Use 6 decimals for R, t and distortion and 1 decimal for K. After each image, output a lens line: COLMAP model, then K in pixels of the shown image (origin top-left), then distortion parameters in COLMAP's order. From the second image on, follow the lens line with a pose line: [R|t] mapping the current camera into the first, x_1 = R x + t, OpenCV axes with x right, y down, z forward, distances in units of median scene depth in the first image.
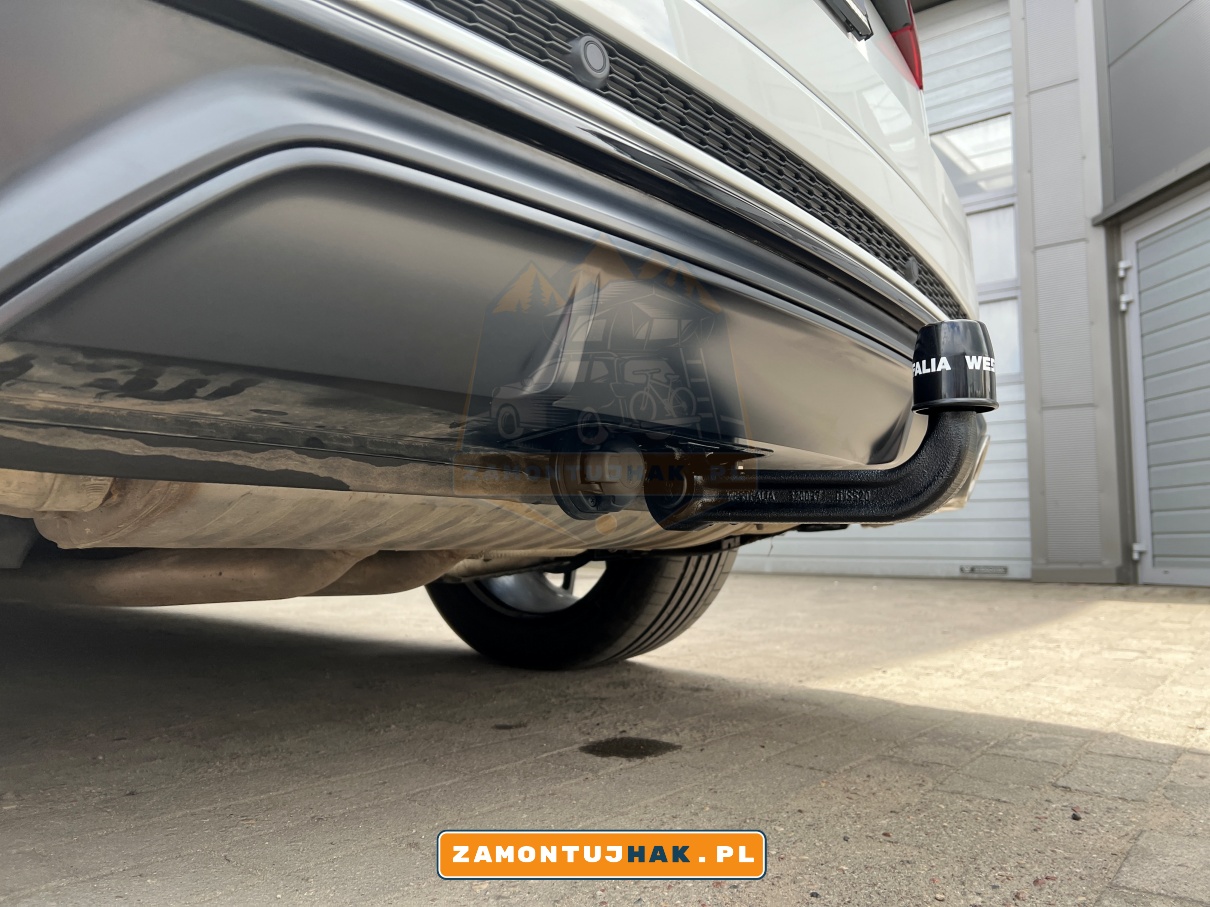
lens RADIAL K [[912.5, 0, 613.8], [0, 912.5, 460.3], [0, 0, 1]] dist [0.057719, -0.065596]
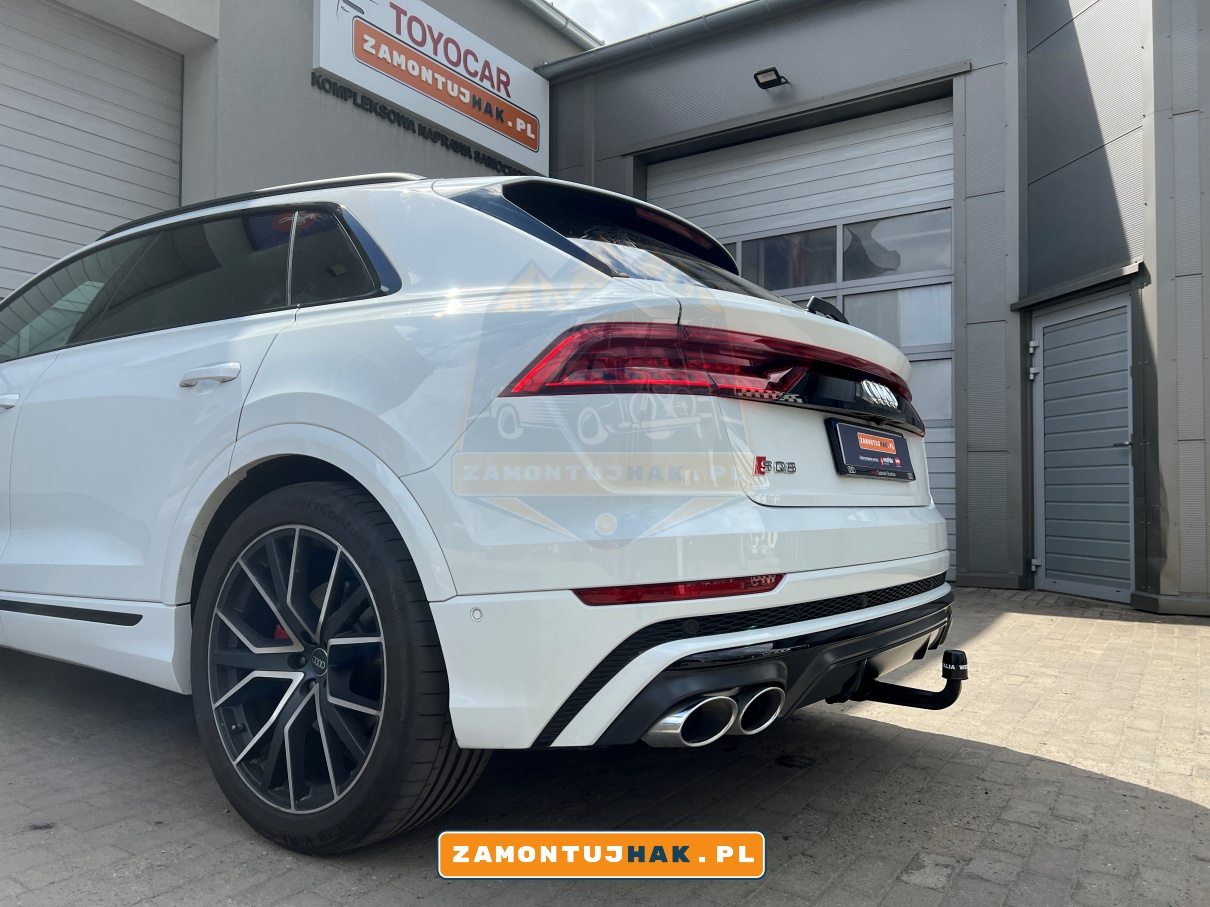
lens RADIAL K [[912.5, 0, 605.7], [0, 912.5, 458.8], [0, 0, 1]] dist [0.057719, -0.065596]
pose [[0.997684, 0.007038, 0.067649, -0.362850], [-0.011109, 0.998138, 0.059980, -0.335367], [-0.067101, -0.060593, 0.995905, -0.703517]]
